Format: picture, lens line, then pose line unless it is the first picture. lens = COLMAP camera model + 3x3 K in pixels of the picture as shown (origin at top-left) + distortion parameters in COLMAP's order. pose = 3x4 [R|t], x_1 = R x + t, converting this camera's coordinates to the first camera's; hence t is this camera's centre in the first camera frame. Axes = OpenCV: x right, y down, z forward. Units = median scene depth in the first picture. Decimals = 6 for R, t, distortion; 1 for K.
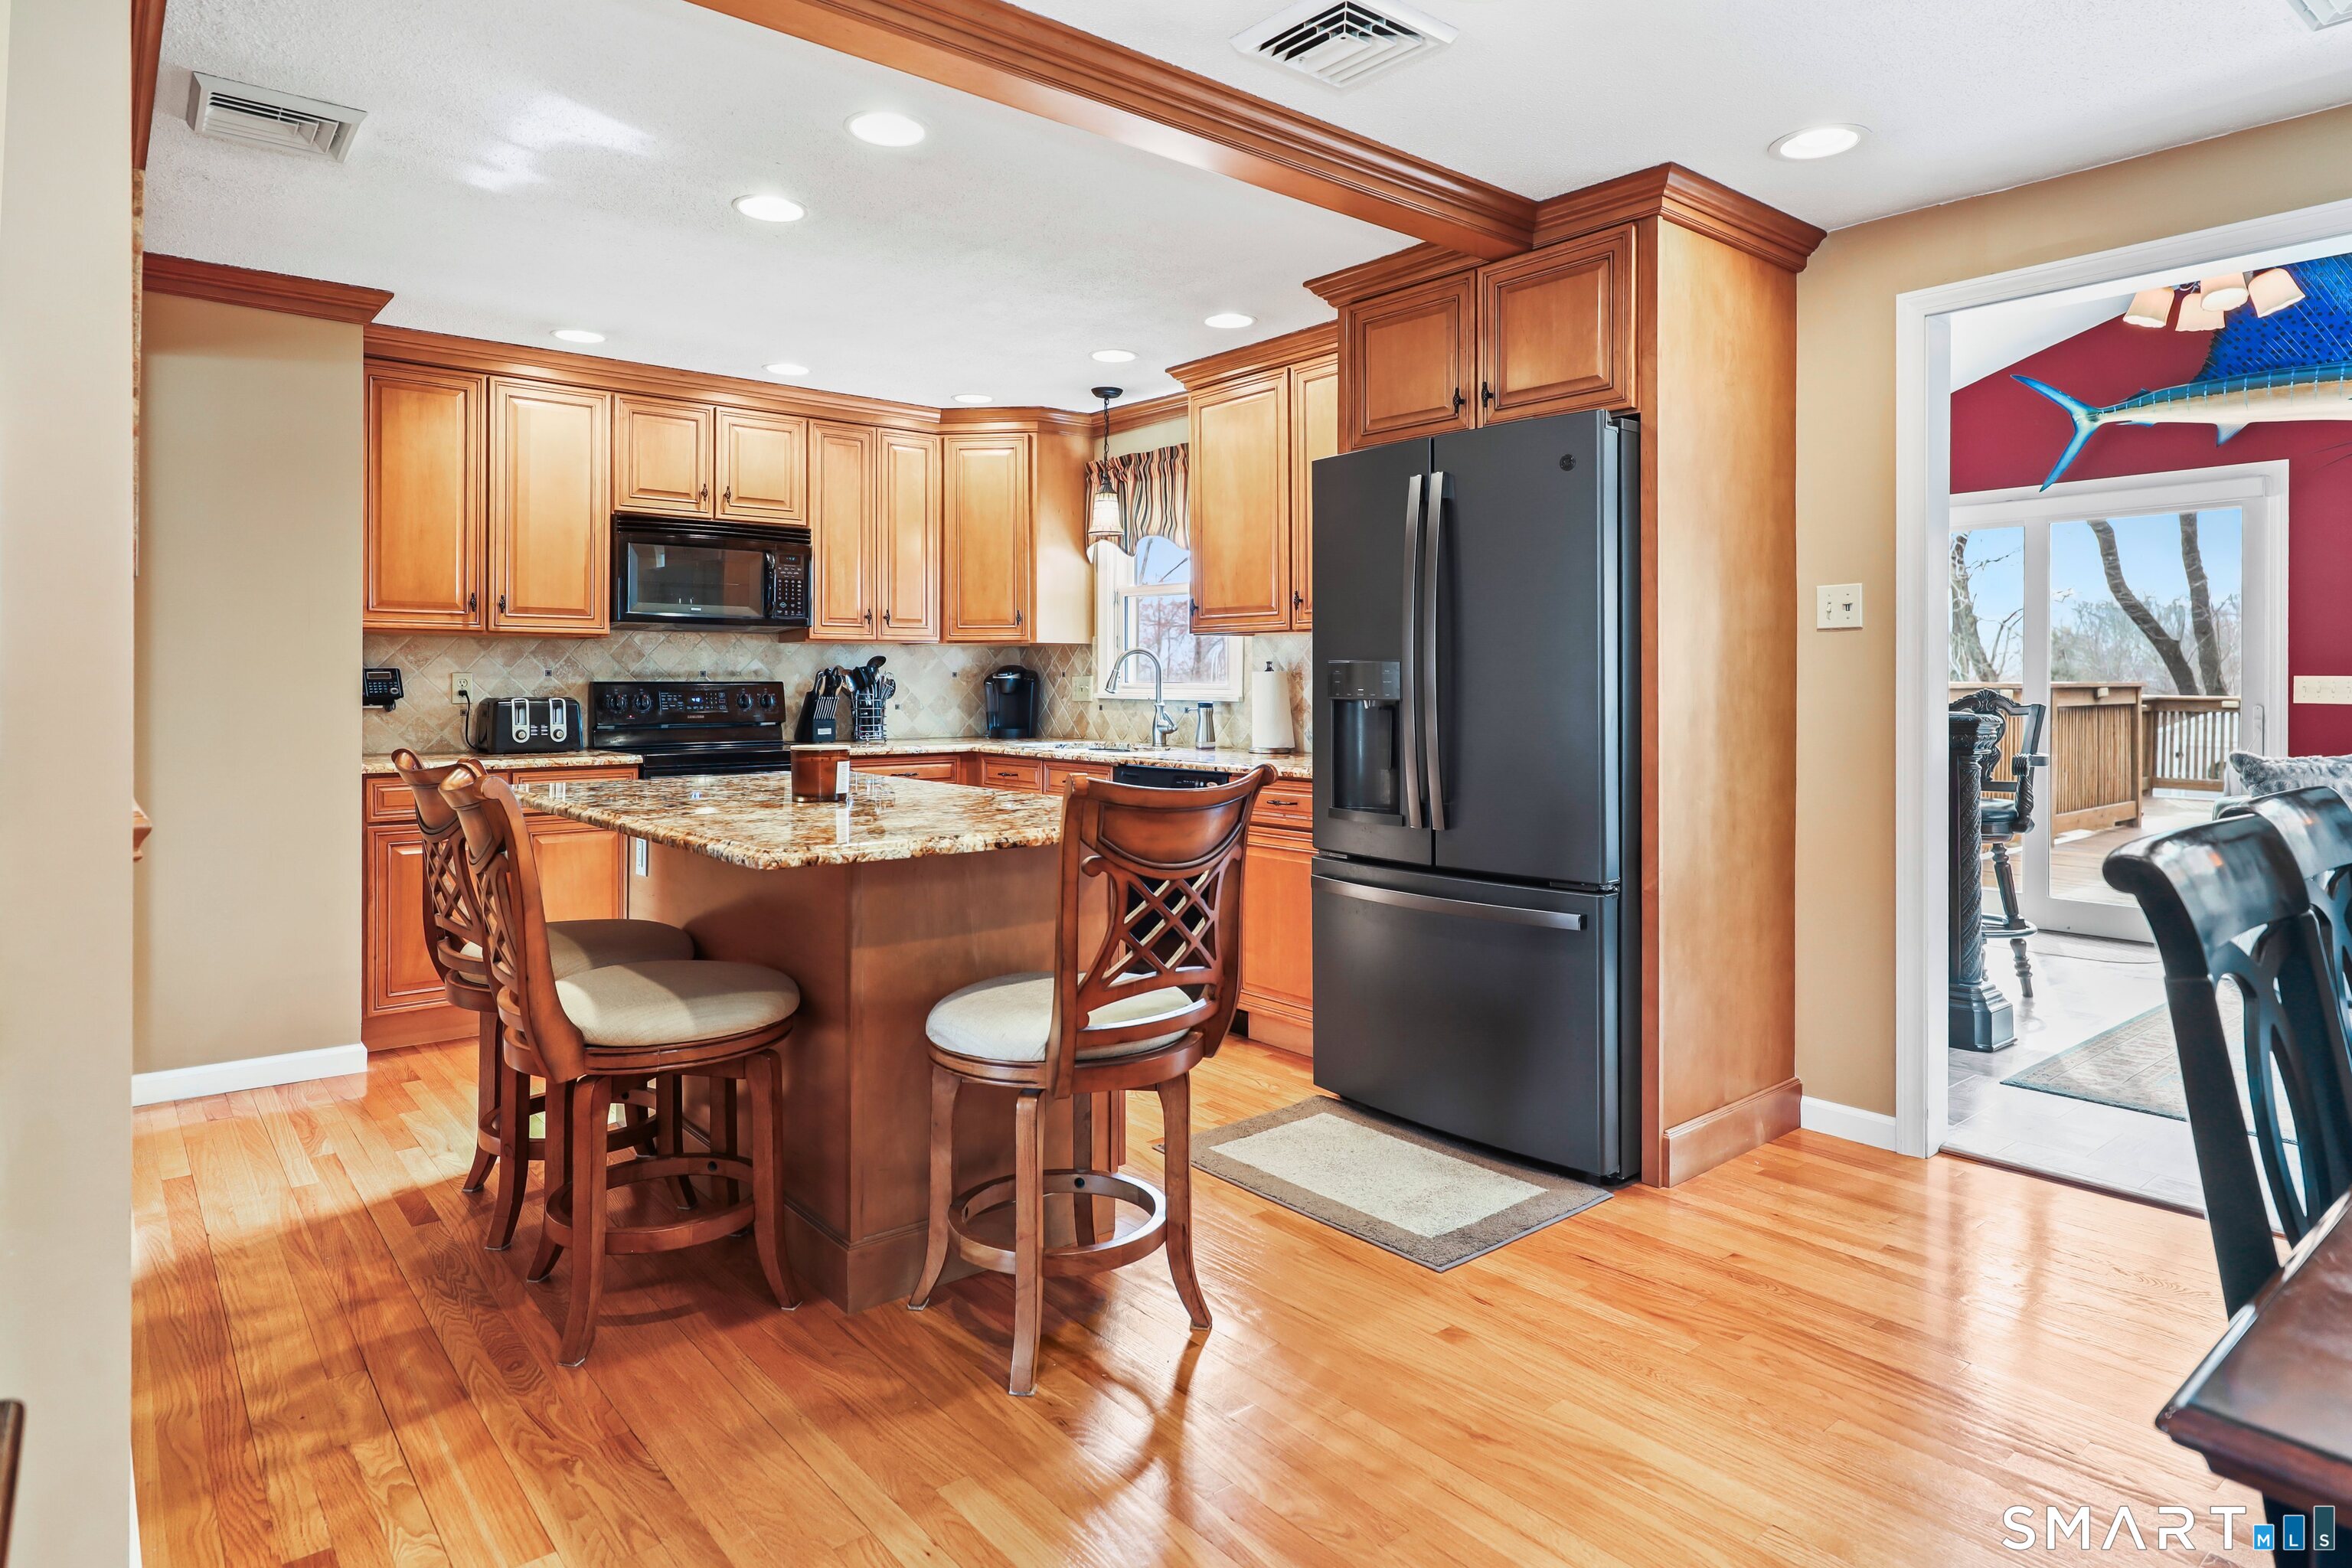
lens RADIAL K [[1328.7, 0, 1147.6], [0, 1328.7, 700.0], [0, 0, 1]] dist [0.000618, -0.003344]
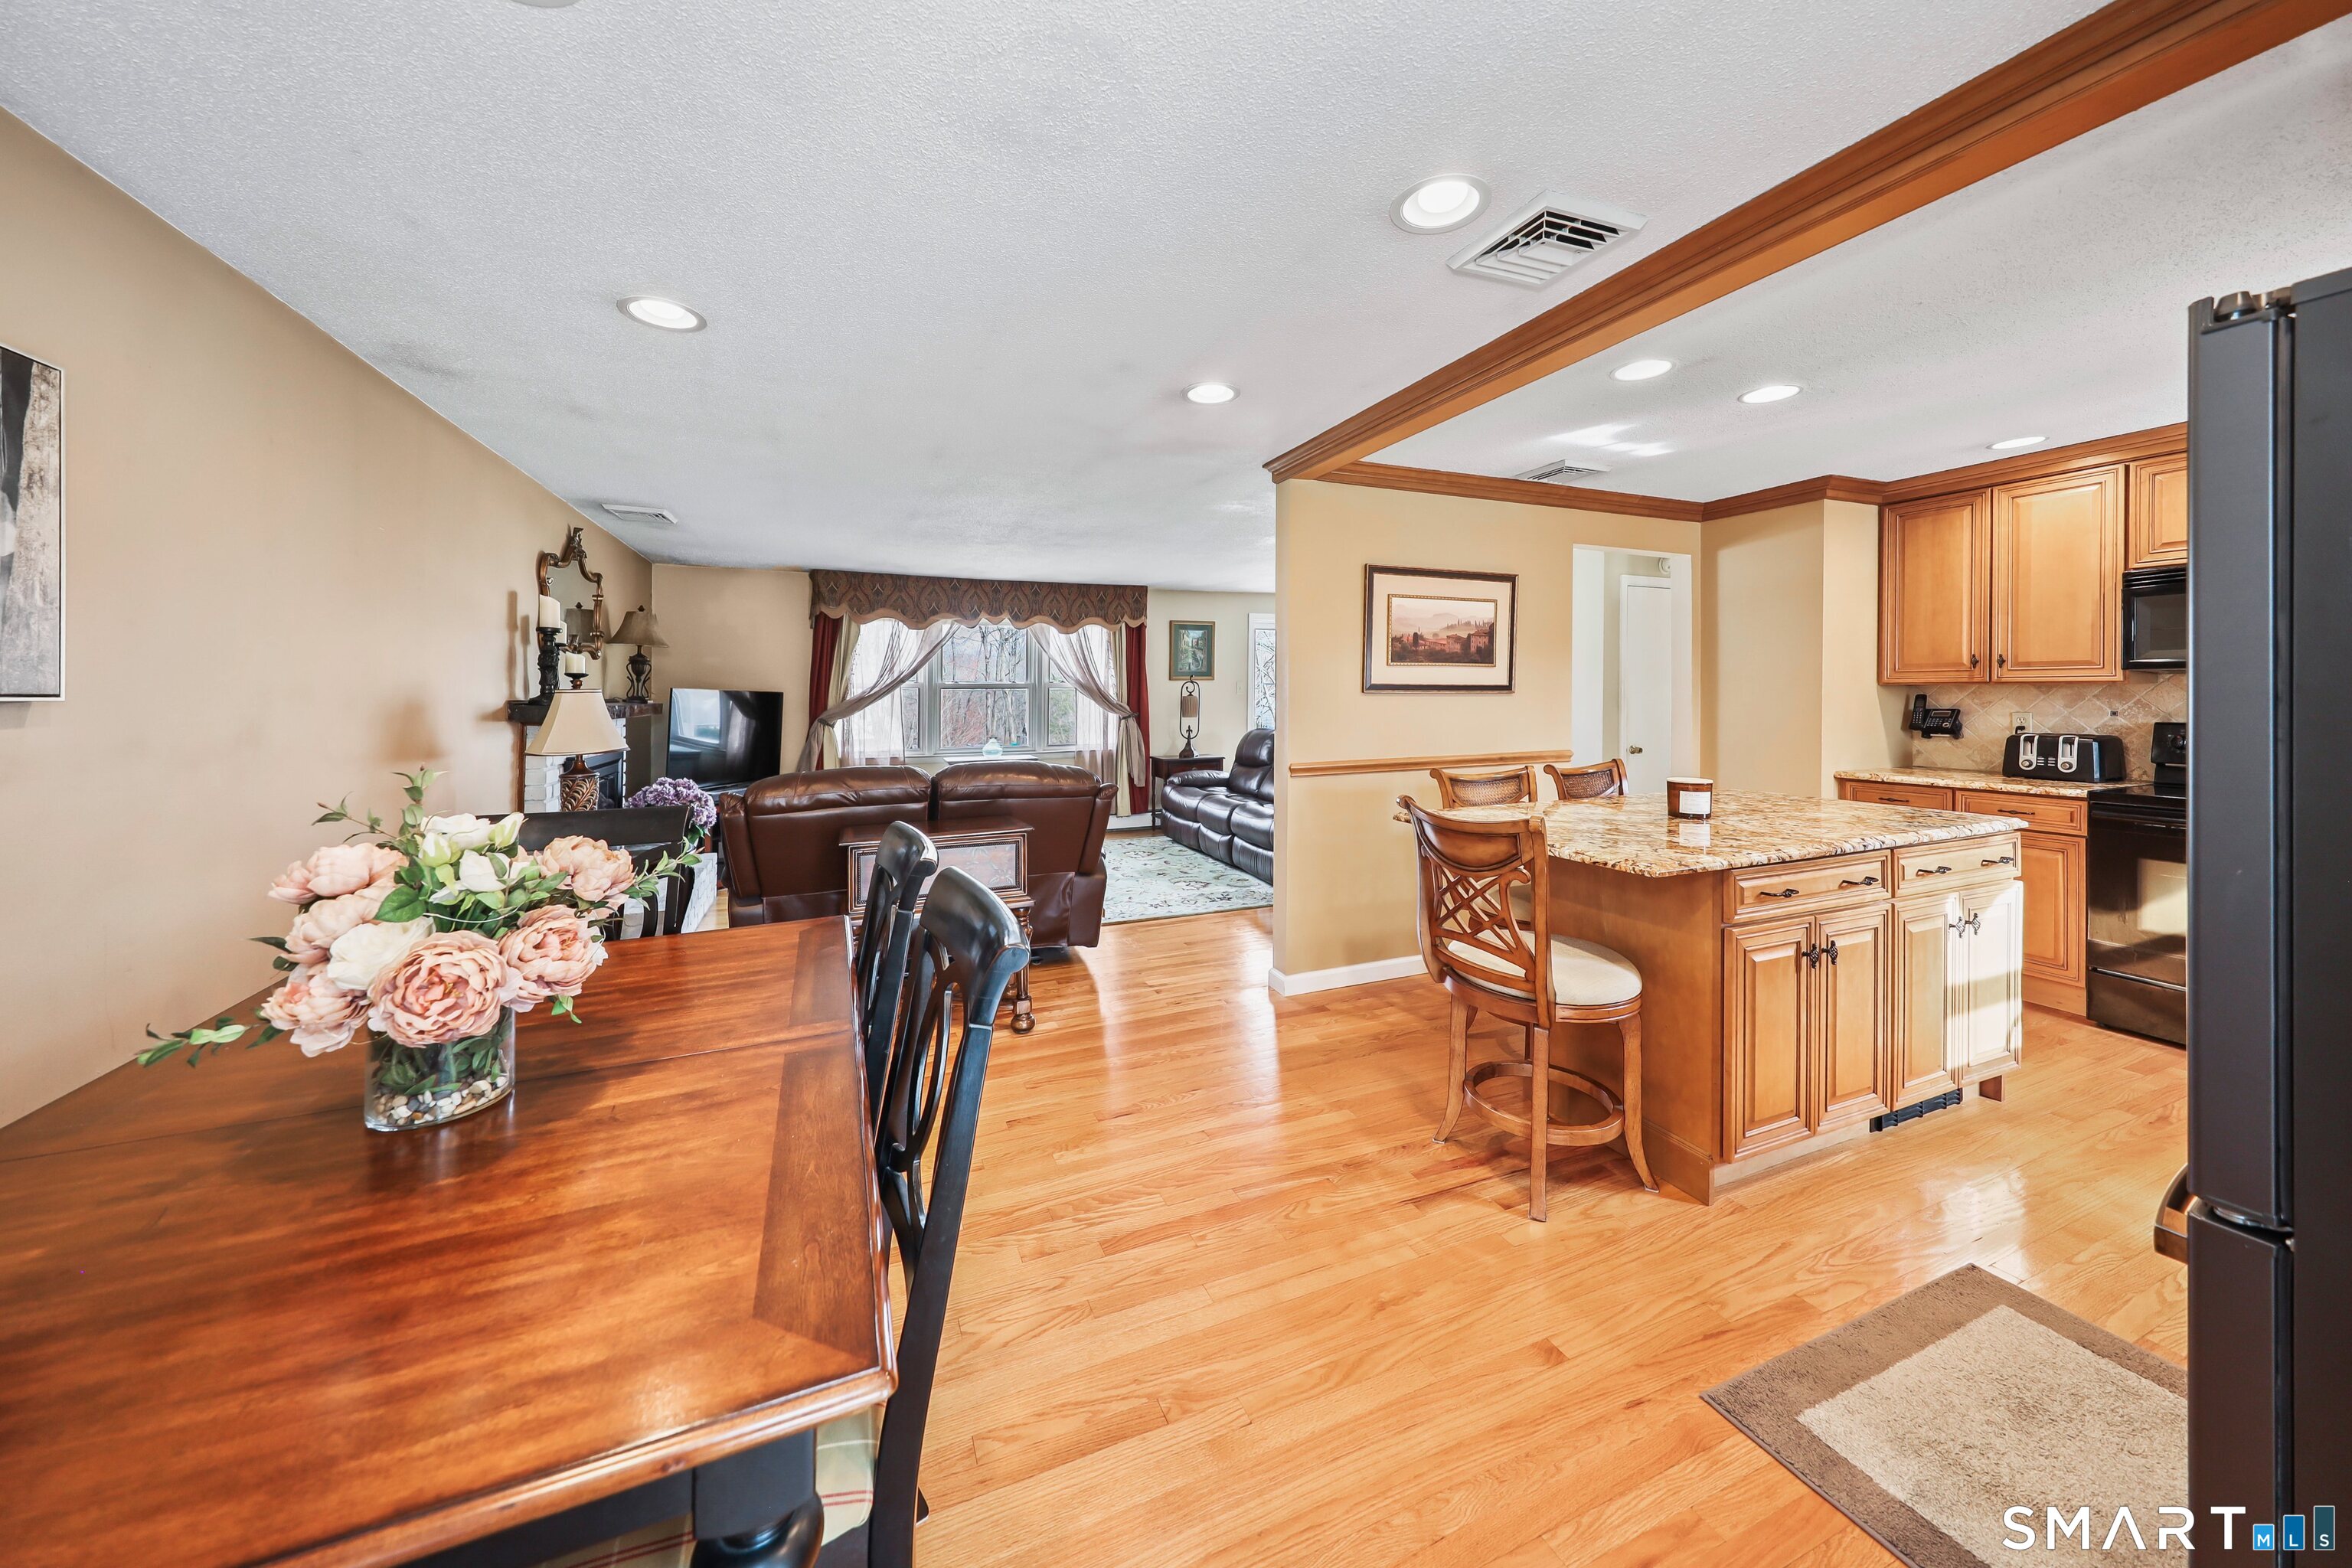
lens RADIAL K [[799.6, 0, 1179.1], [0, 799.6, 692.1], [0, 0, 1]] dist [-0.000546, -0.000150]
pose [[-0.275760, -0.000700, -0.961226, 0.656755], [-0.004536, 0.999990, 0.000573, -0.052123], [0.961216, 0.004518, -0.275761, 0.603583]]
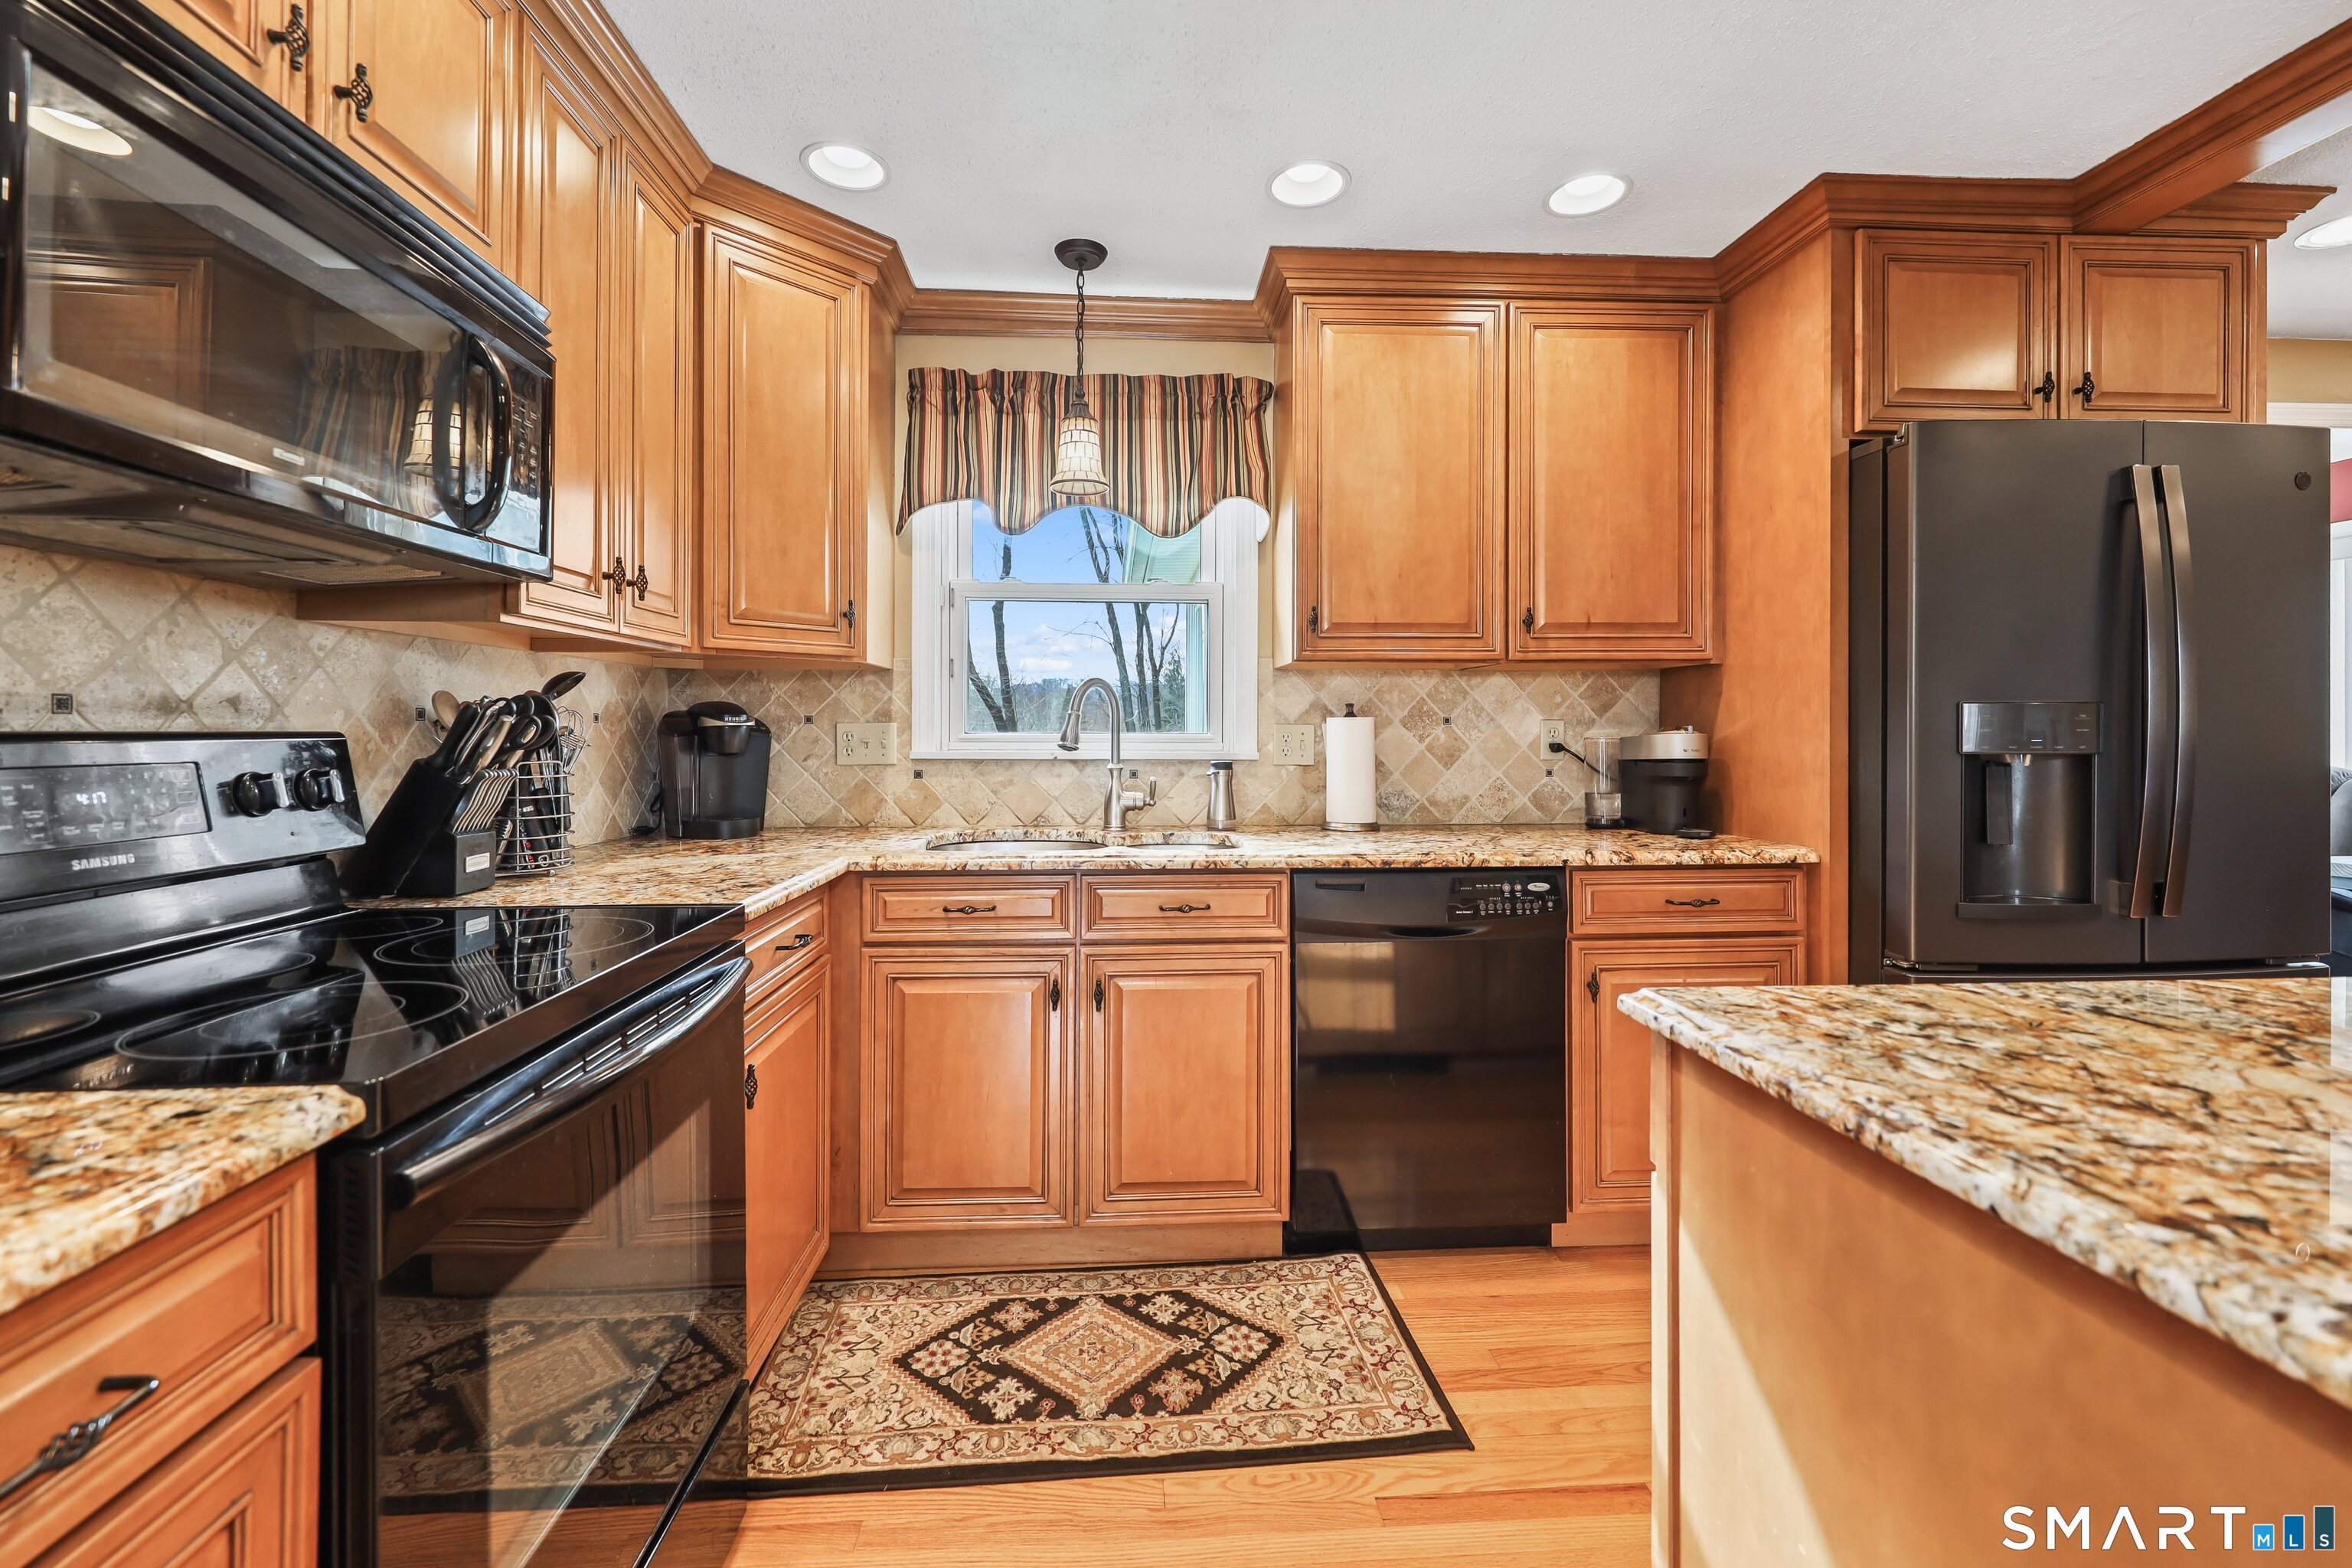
lens RADIAL K [[1006.7, 0, 1163.7], [0, 1006.7, 729.7], [0, 0, 1]] dist [0.006266, -0.000593]
pose [[0.585326, 0.001336, 0.810797, -0.585376], [0.012455, 0.999866, -0.010639, -0.013945], [-0.810703, 0.016326, 0.585230, 1.074849]]
